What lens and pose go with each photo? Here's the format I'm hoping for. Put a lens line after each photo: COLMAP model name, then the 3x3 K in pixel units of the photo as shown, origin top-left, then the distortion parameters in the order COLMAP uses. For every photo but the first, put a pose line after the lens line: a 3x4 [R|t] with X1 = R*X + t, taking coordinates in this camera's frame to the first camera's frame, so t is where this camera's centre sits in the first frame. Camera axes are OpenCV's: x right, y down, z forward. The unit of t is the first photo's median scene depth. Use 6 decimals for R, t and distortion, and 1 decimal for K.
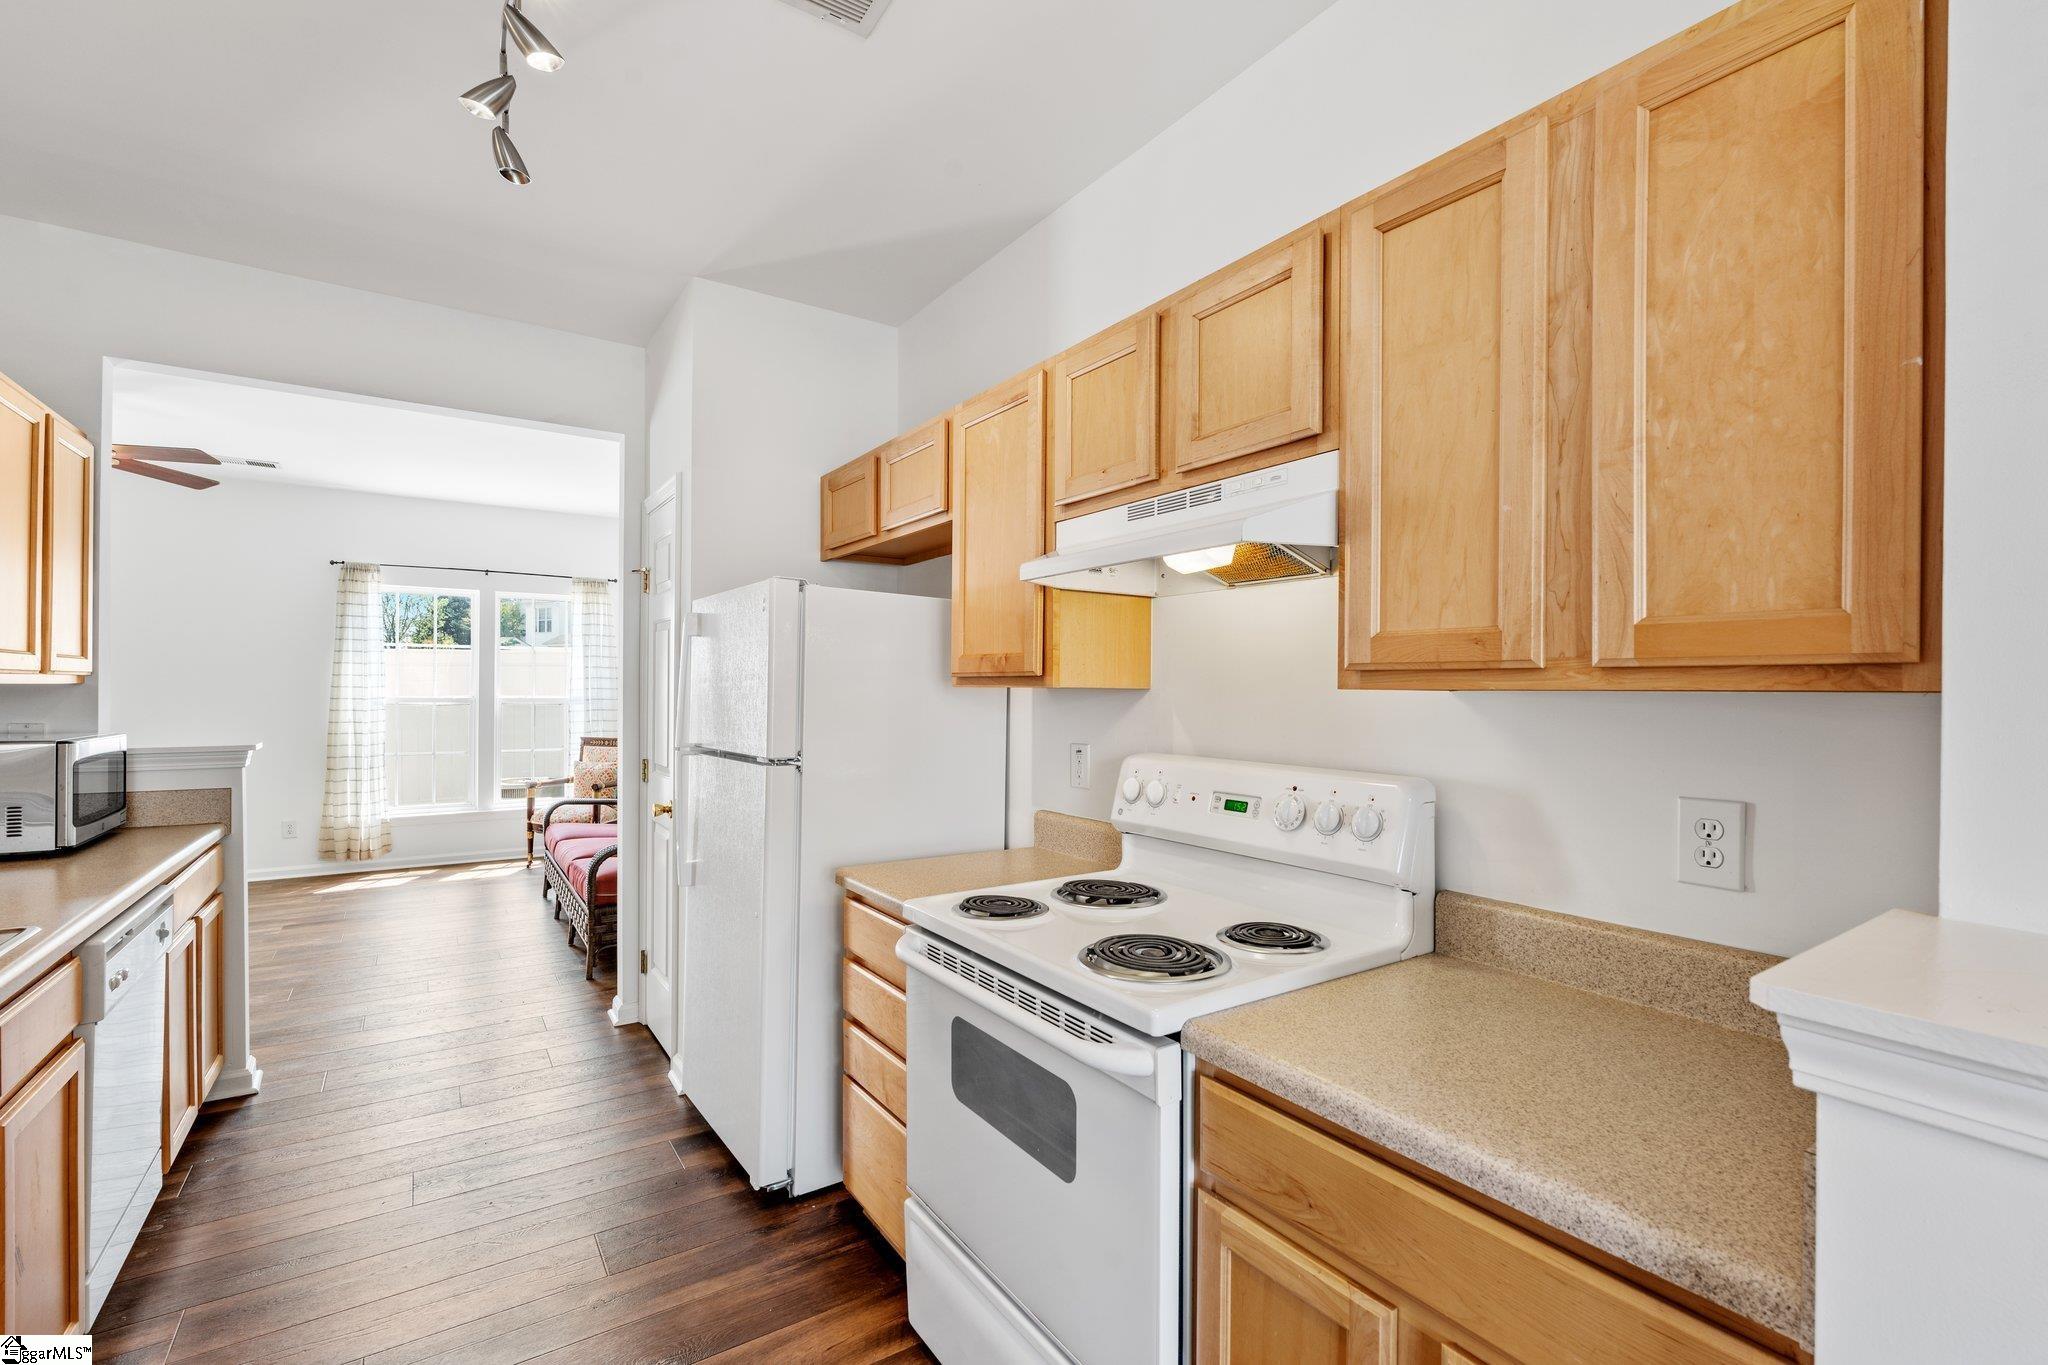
lens RADIAL K [[889.1, 0, 1021.7], [0, 889.1, 693.3], [0, 0, 1]] dist [-0.004263, 0.000270]
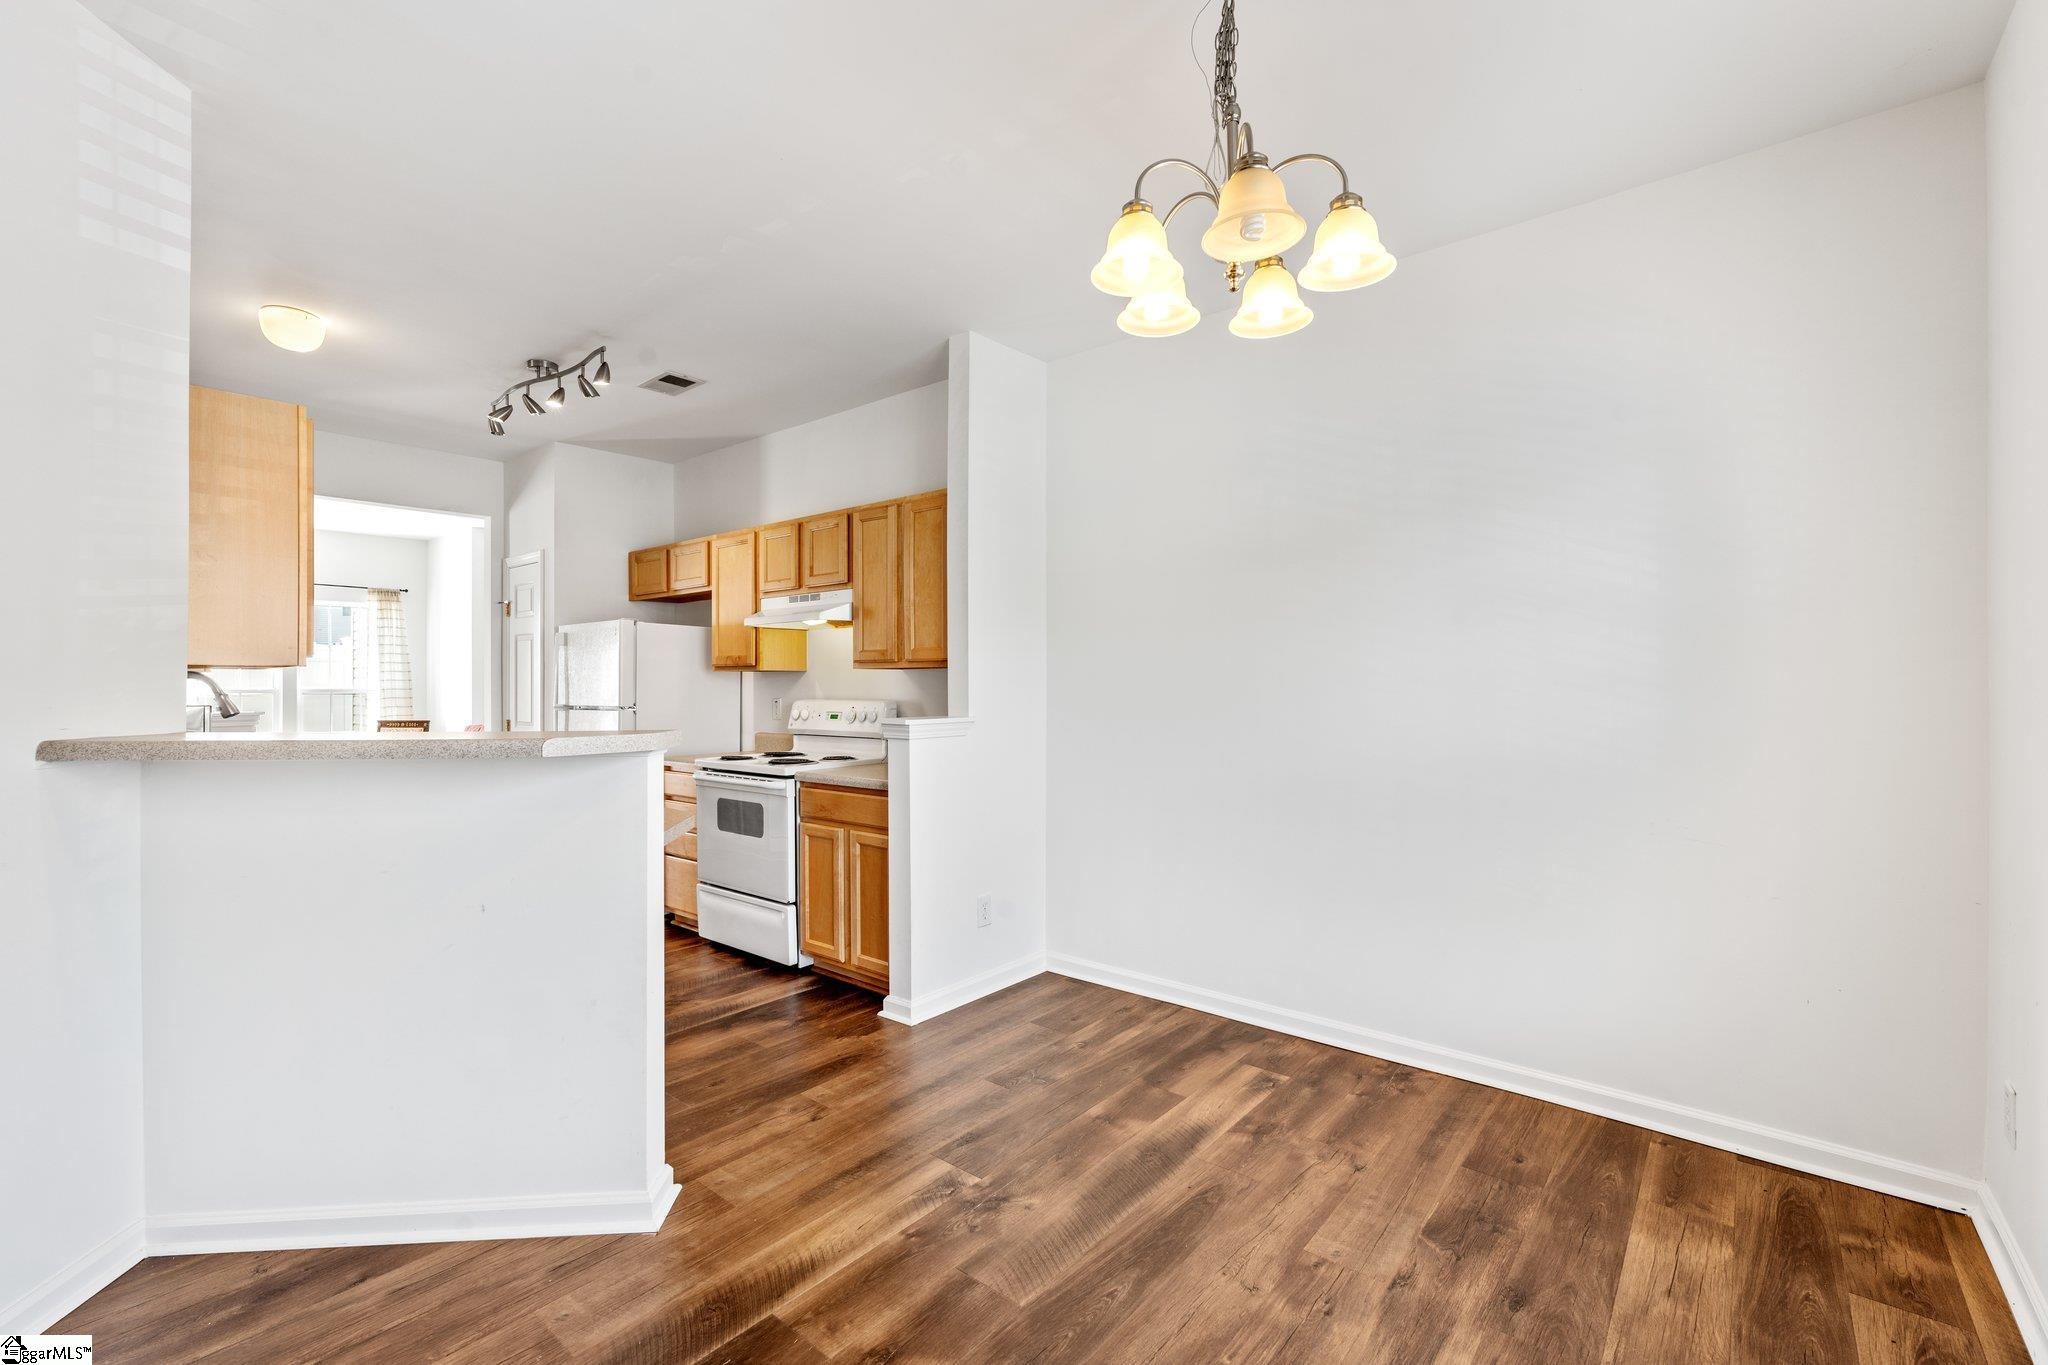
lens RADIAL K [[889.1, 0, 1008.6], [0, 889.1, 684.3], [0, 0, 1]] dist [-0.004263, 0.000270]
pose [[0.964965, -0.008566, 0.262238, 0.051606], [0.009676, 0.999949, -0.002940, 0.041225], [-0.262199, 0.005374, 0.964999, -1.357510]]
